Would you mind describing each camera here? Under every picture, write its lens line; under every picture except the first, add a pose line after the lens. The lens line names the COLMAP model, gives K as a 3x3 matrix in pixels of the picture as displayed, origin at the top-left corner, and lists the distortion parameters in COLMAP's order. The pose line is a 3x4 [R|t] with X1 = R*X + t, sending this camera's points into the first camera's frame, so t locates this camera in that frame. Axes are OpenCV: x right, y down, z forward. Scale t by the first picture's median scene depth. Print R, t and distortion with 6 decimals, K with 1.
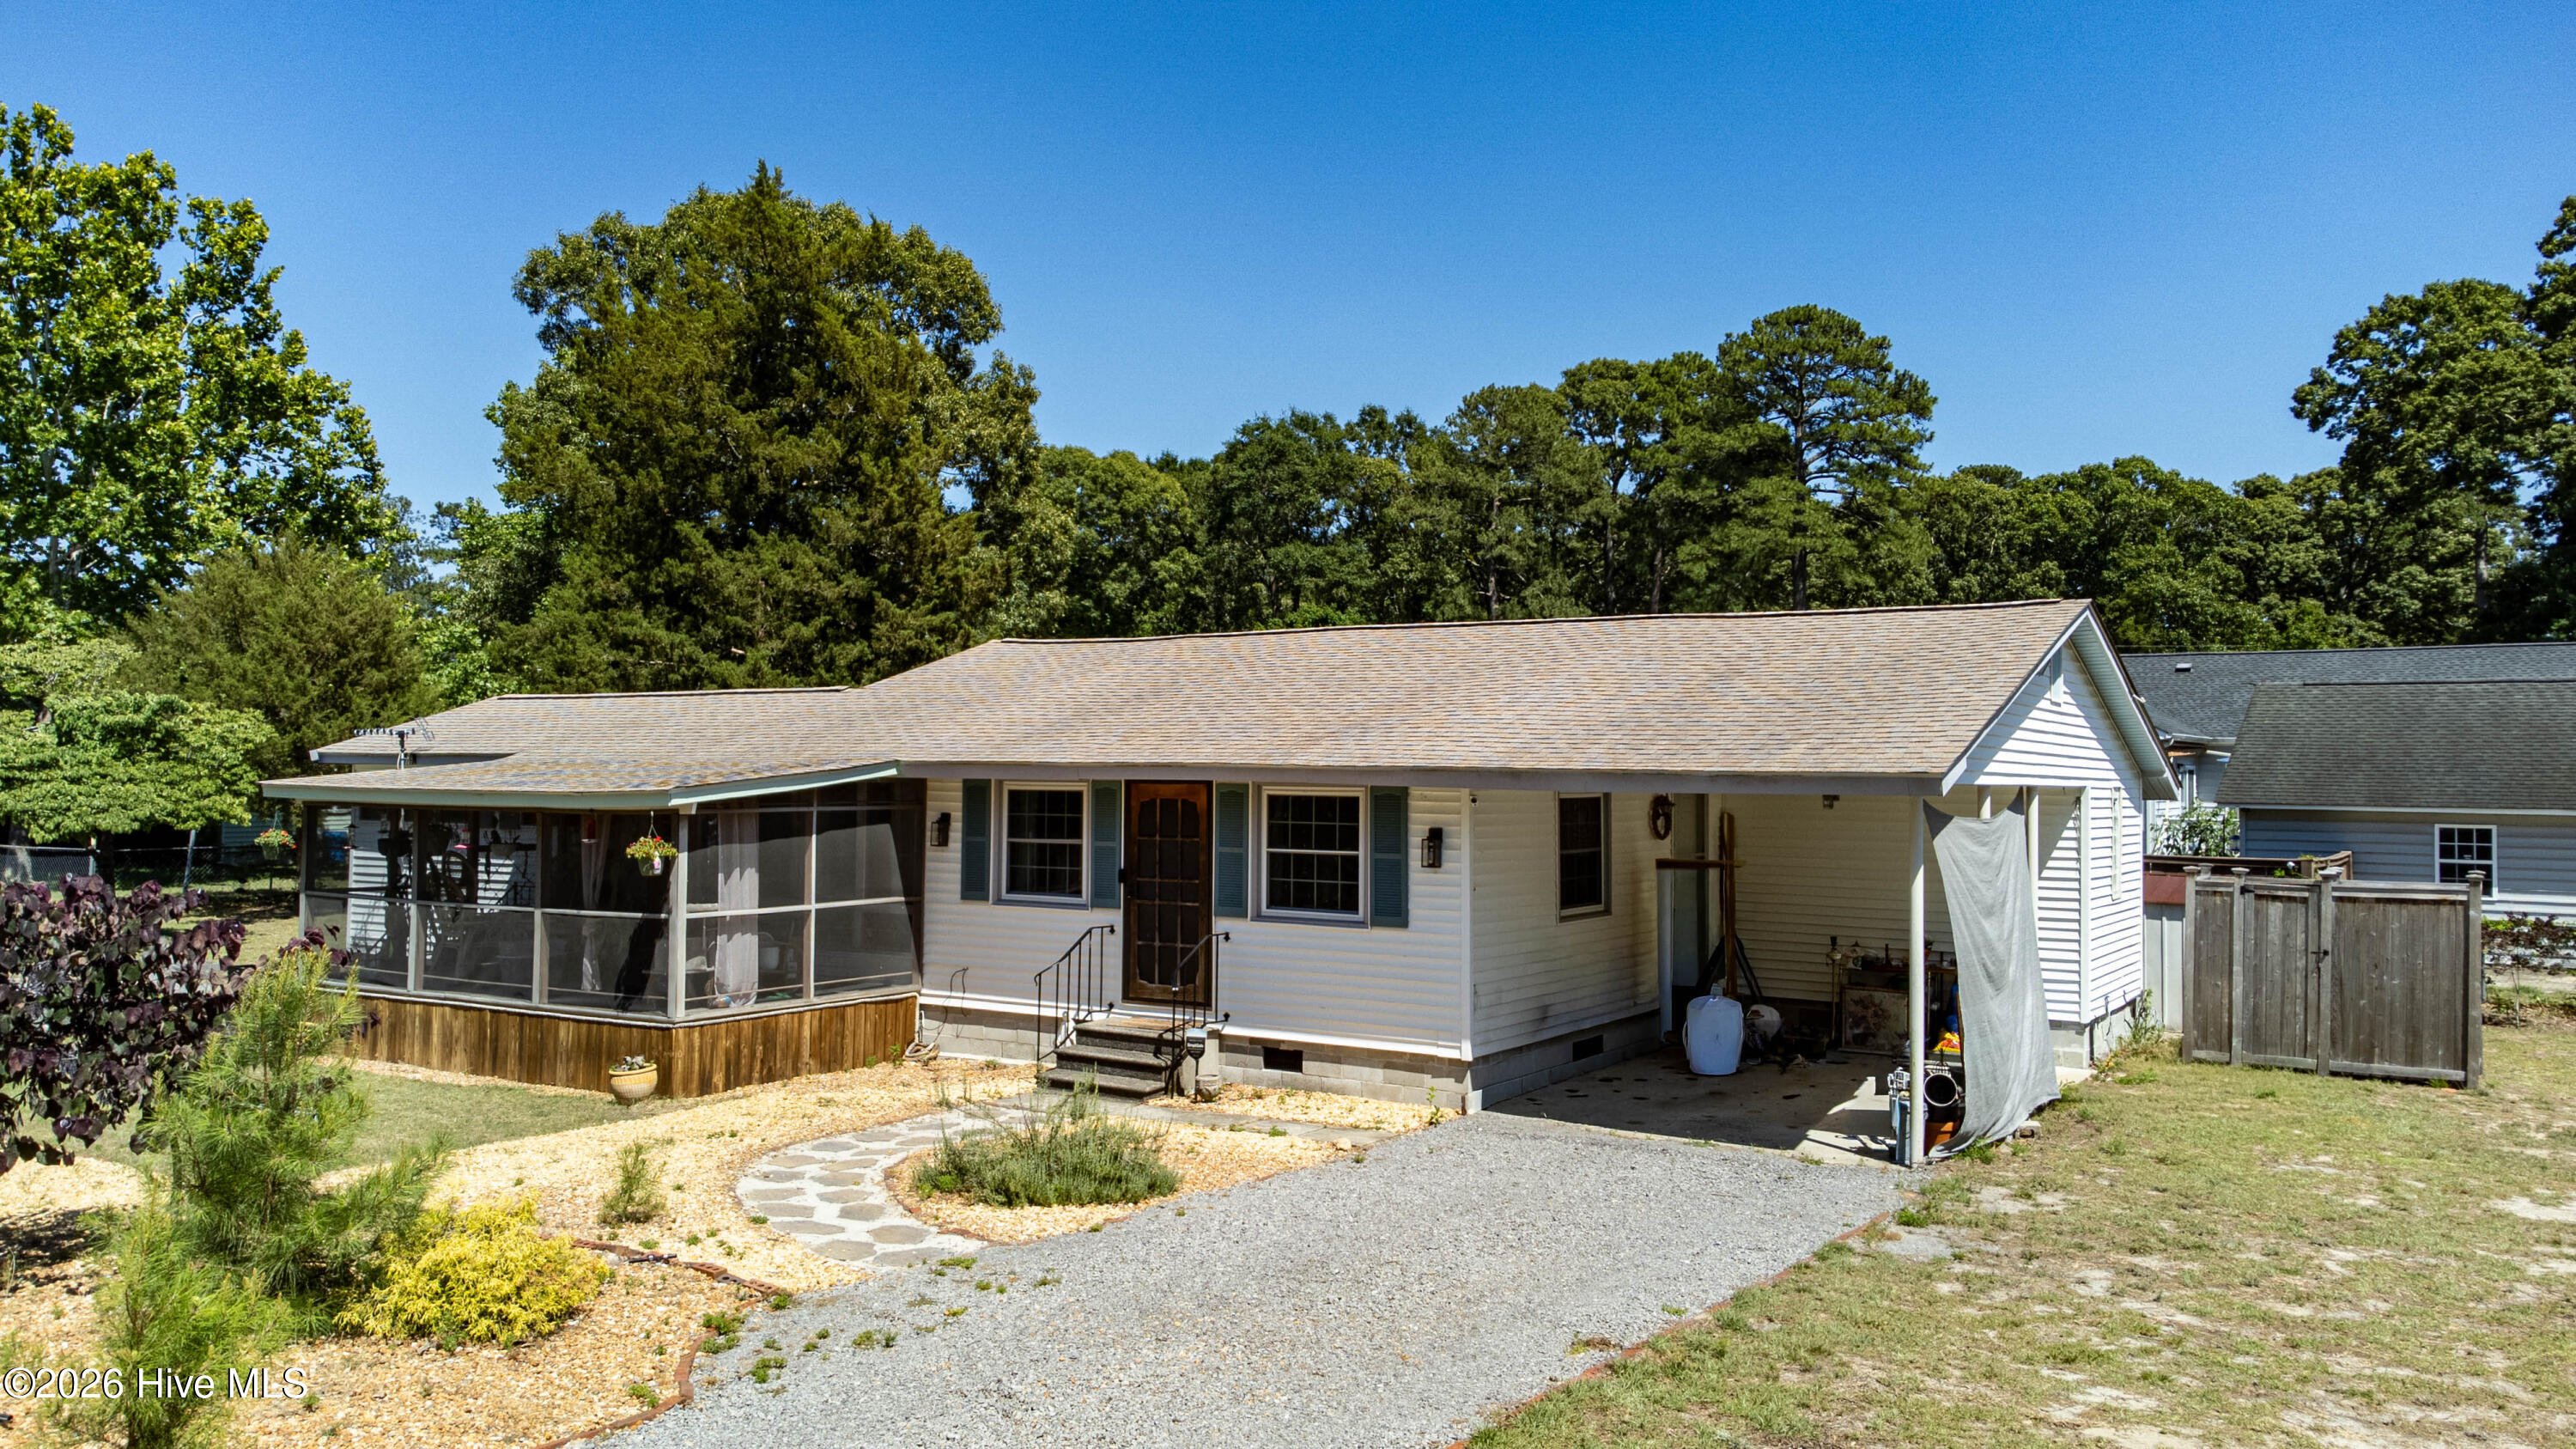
lens RADIAL K [[1958.6, 0, 1260.5], [0, 1958.6, 726.2], [0, 0, 1]] dist [0.054935, 0.003449]
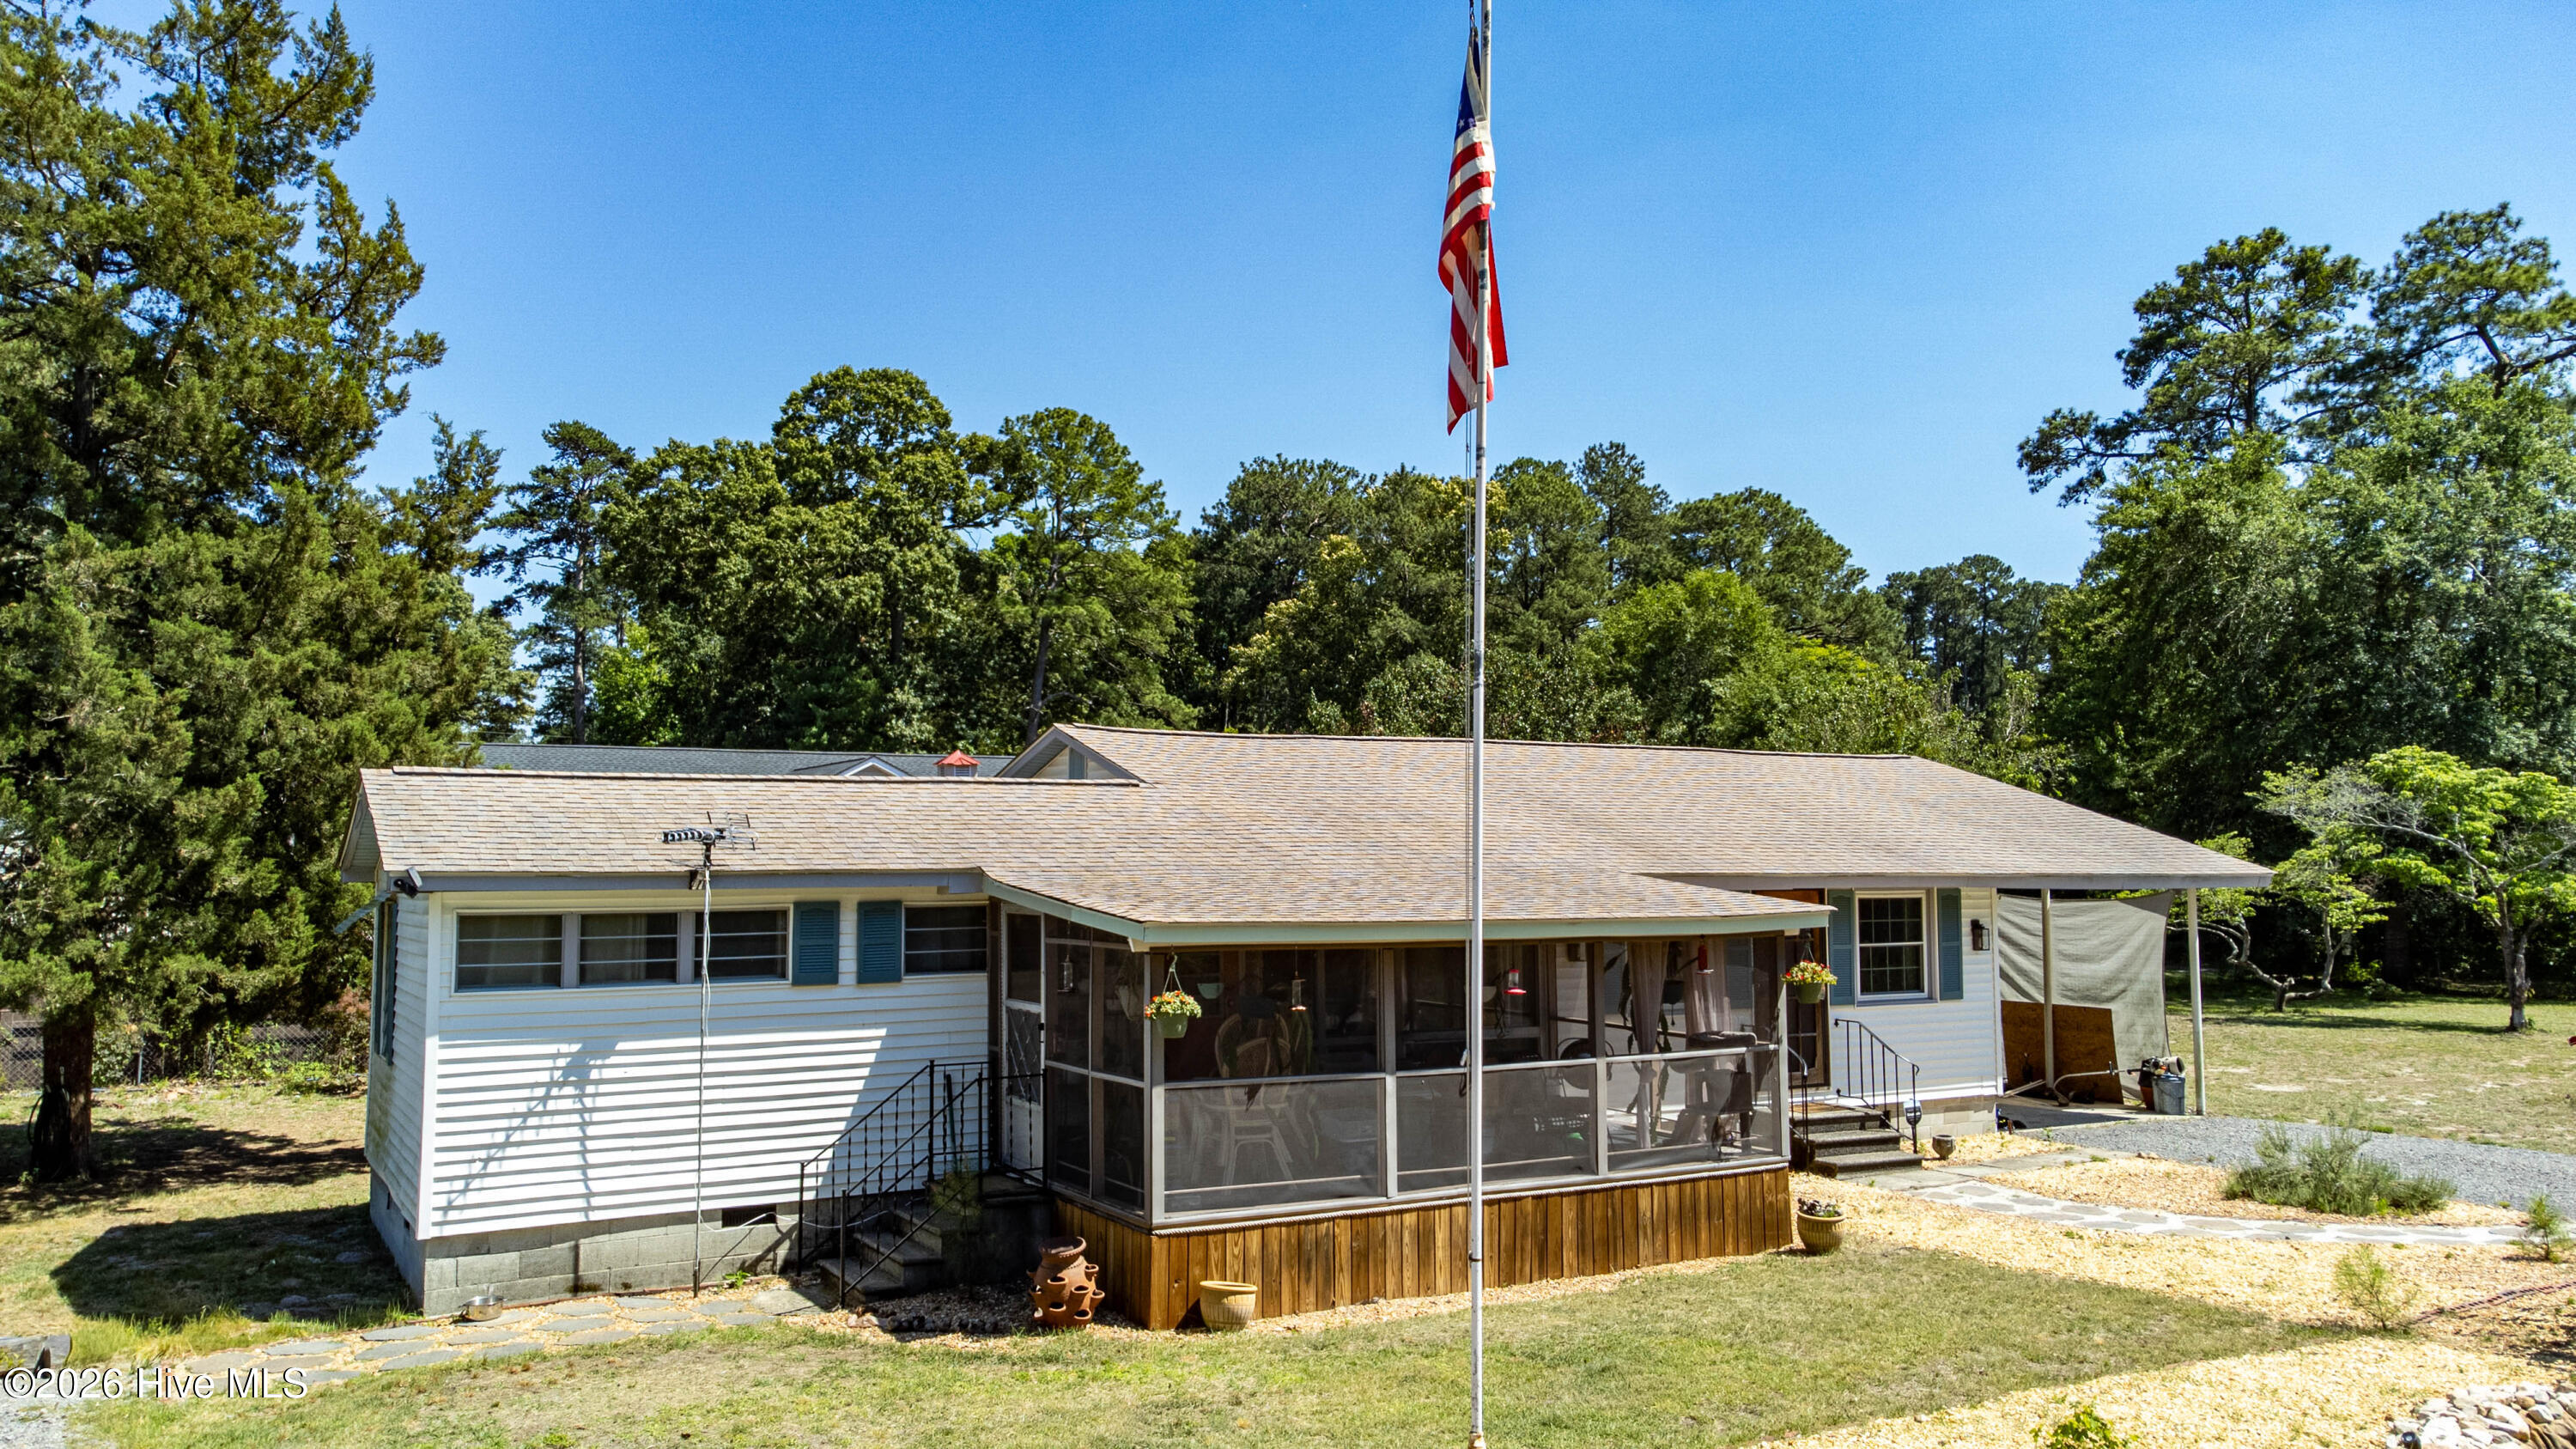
lens RADIAL K [[1945.1, 0, 1249.3], [0, 1945.1, 759.7], [0, 0, 1]] dist [0.075145, -0.069929]
pose [[0.452765, 0.034048, 0.890980, -1.160568], [-0.016334, 0.999420, -0.029891, -0.007046], [-0.891480, -0.001020, 0.453058, 0.751795]]
